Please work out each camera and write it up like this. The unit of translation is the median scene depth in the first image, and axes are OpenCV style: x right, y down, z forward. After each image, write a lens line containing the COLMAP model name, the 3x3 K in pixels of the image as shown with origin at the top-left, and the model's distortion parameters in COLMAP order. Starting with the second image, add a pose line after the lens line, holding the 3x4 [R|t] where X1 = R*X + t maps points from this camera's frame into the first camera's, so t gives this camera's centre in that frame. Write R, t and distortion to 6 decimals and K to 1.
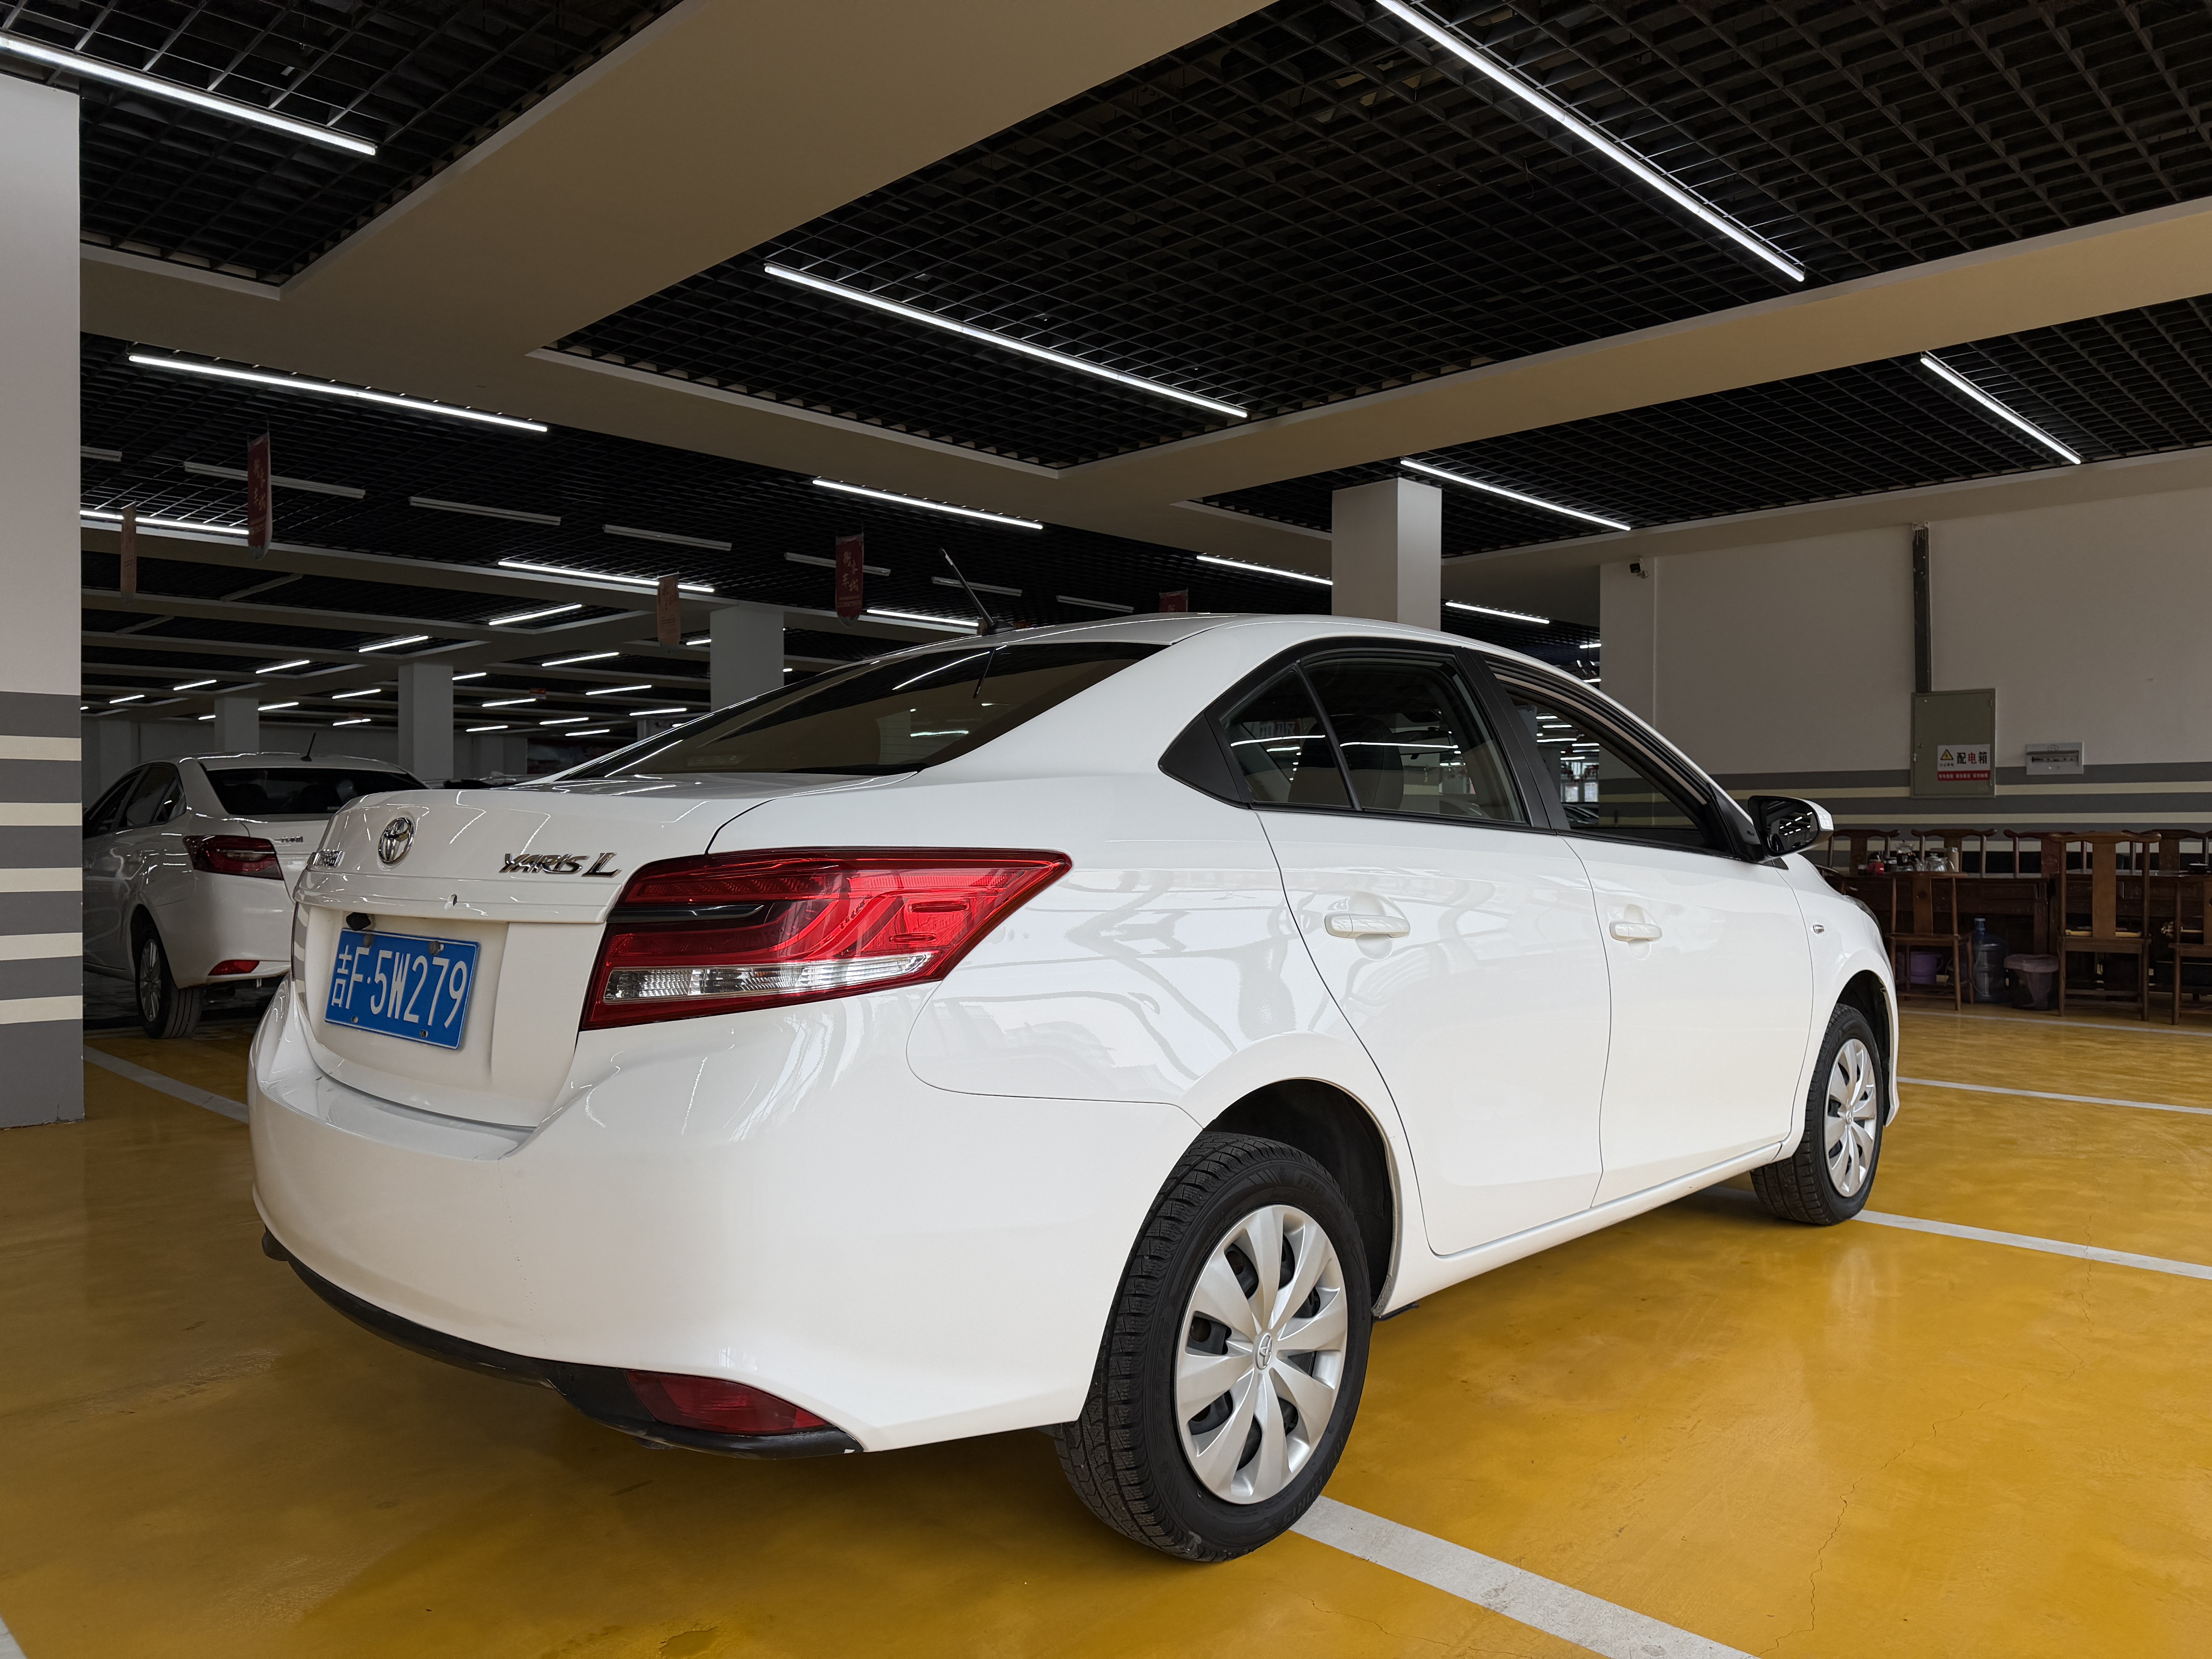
lens RADIAL K [[1539.6, 0, 1111.9], [0, 1539.6, 841.0], [0, 0, 1]] dist [0.065240, -0.080814]
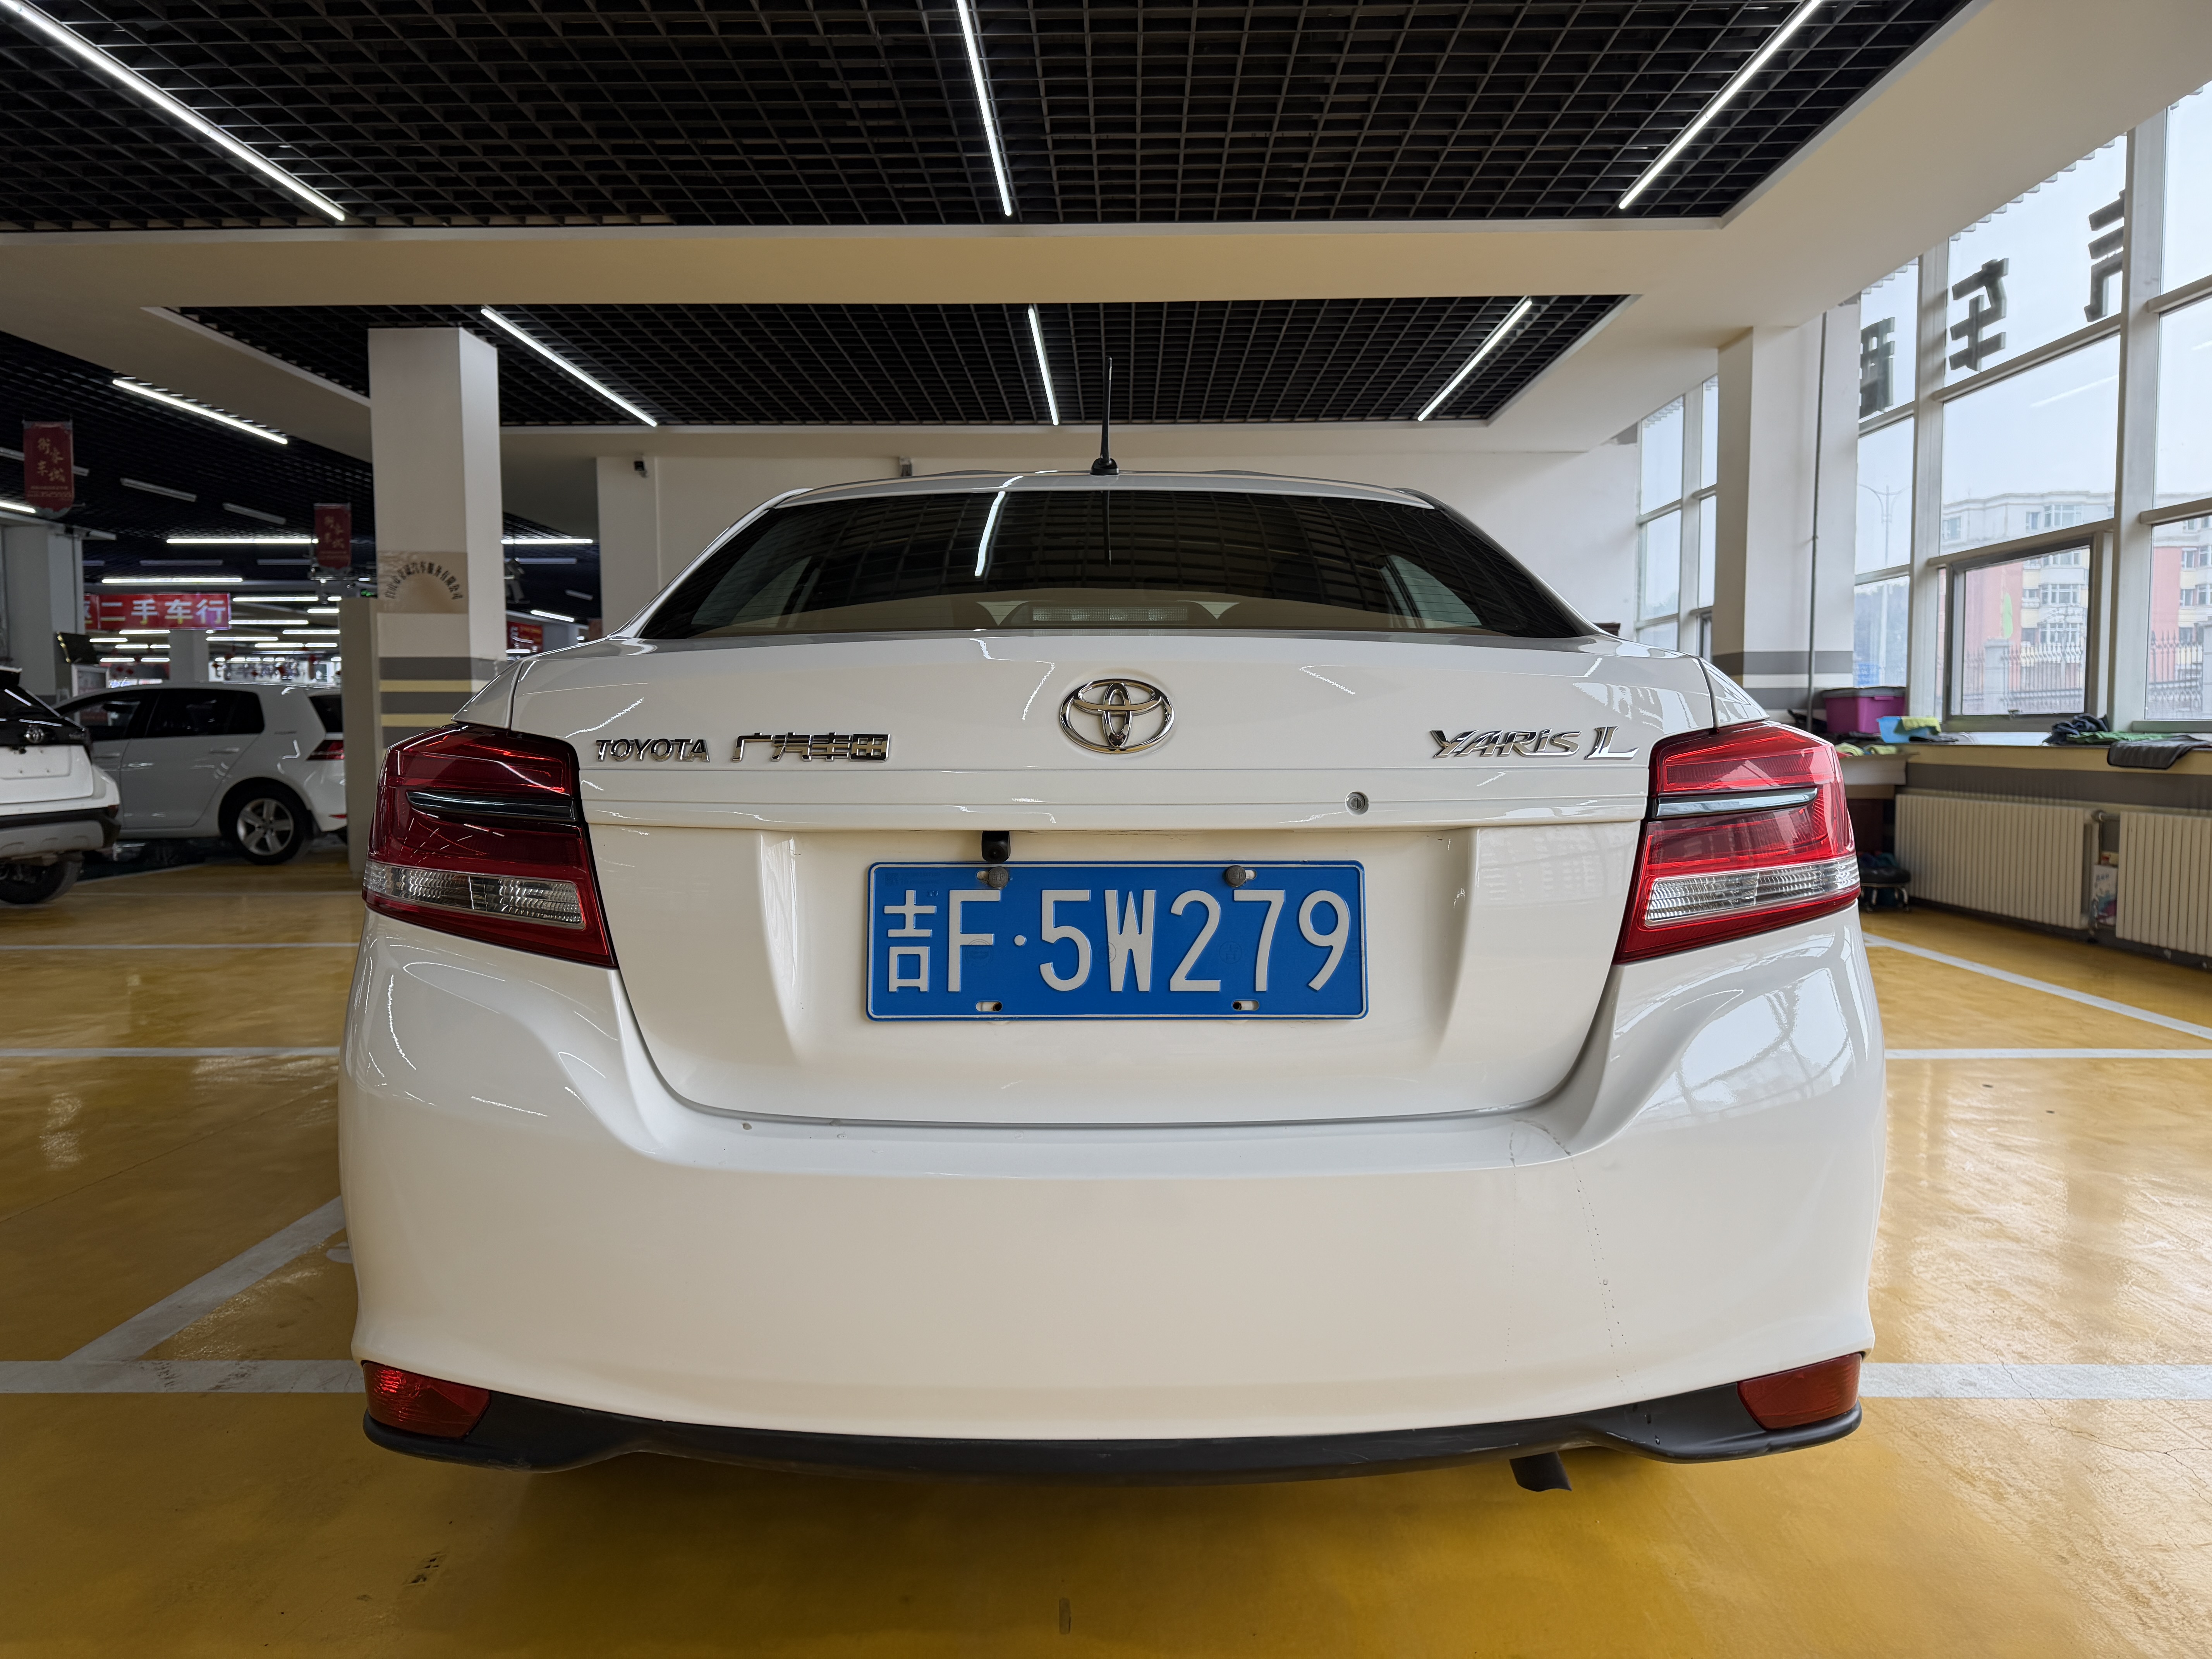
lens RADIAL K [[1539.6, 0, 1111.9], [0, 1539.6, 841.0], [0, 0, 1]] dist [0.065240, -0.080814]
pose [[0.727944, -0.047606, 0.683982, -0.193892], [0.007422, 0.998075, 0.061568, 0.002807], [-0.685597, -0.039742, 0.726896, 0.118745]]
